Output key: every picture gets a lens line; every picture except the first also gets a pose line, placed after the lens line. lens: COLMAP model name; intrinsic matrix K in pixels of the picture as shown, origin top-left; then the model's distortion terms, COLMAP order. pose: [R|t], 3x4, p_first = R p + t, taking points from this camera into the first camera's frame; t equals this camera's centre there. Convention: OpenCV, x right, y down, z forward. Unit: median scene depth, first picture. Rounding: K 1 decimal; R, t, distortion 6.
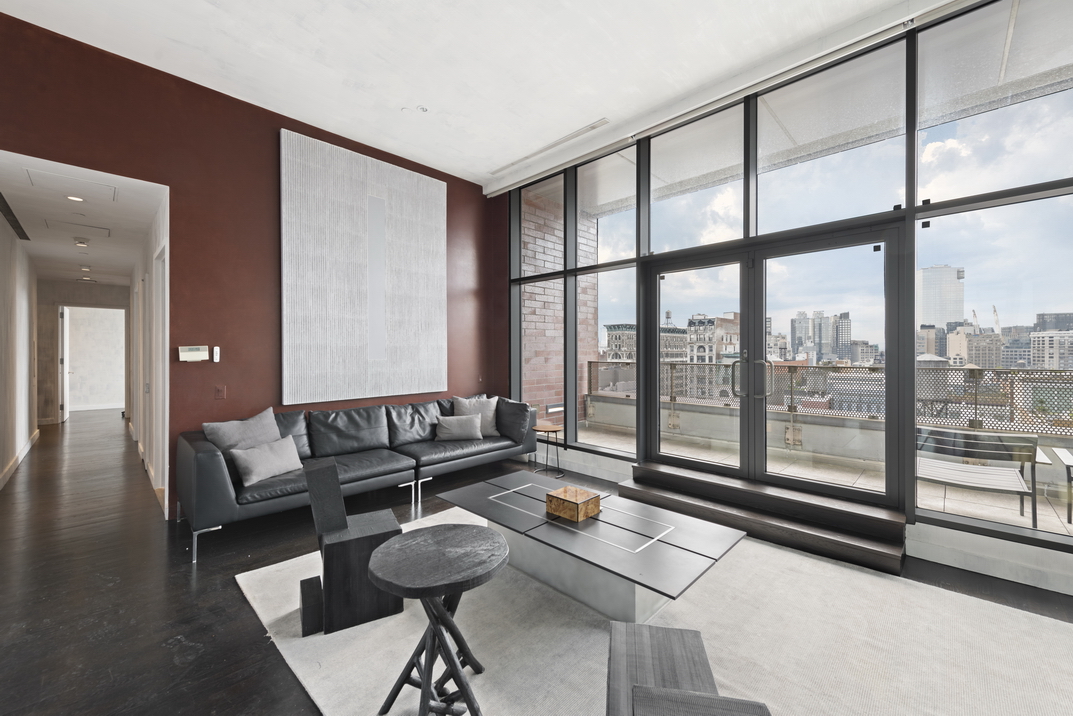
lens RADIAL K [[417.2, 0, 542.2], [0, 417.2, 352.9], [0, 0, 1]] dist [0.001462, -0.000055]
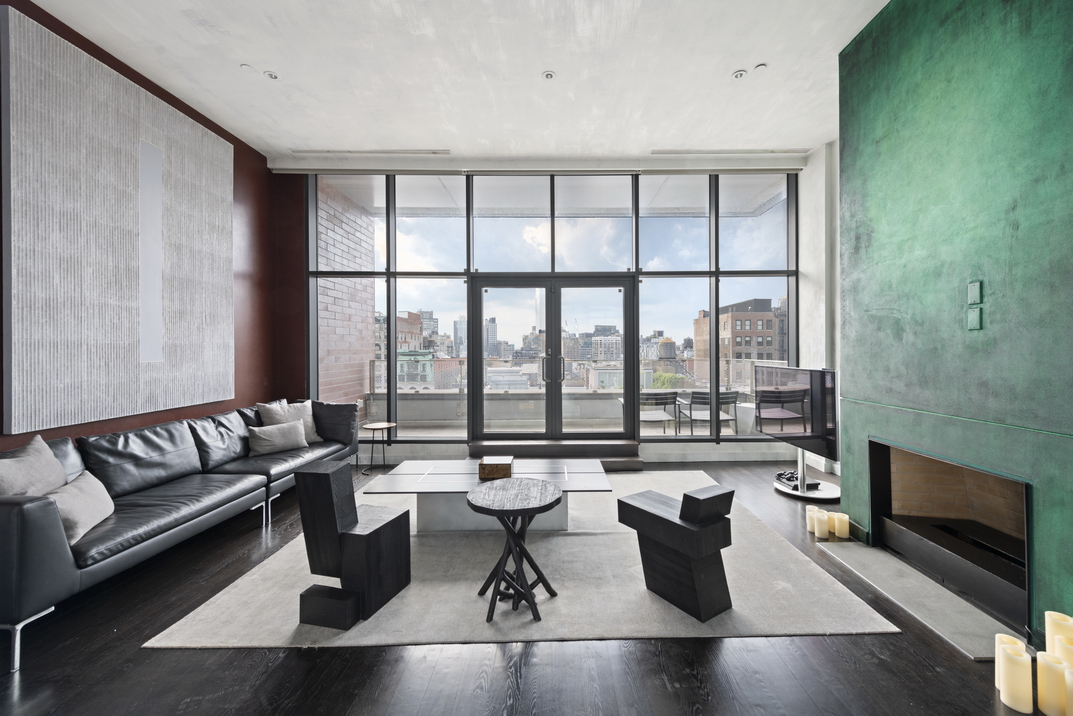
lens RADIAL K [[441.4, 0, 541.7], [0, 441.4, 347.1], [0, 0, 1]] dist [0.000204, -0.000382]
pose [[0.715813, 0.003276, 0.698285, -0.467029], [0.002790, 0.999968, -0.007552, -0.002215], [-0.698287, 0.007354, 0.715780, -0.052687]]
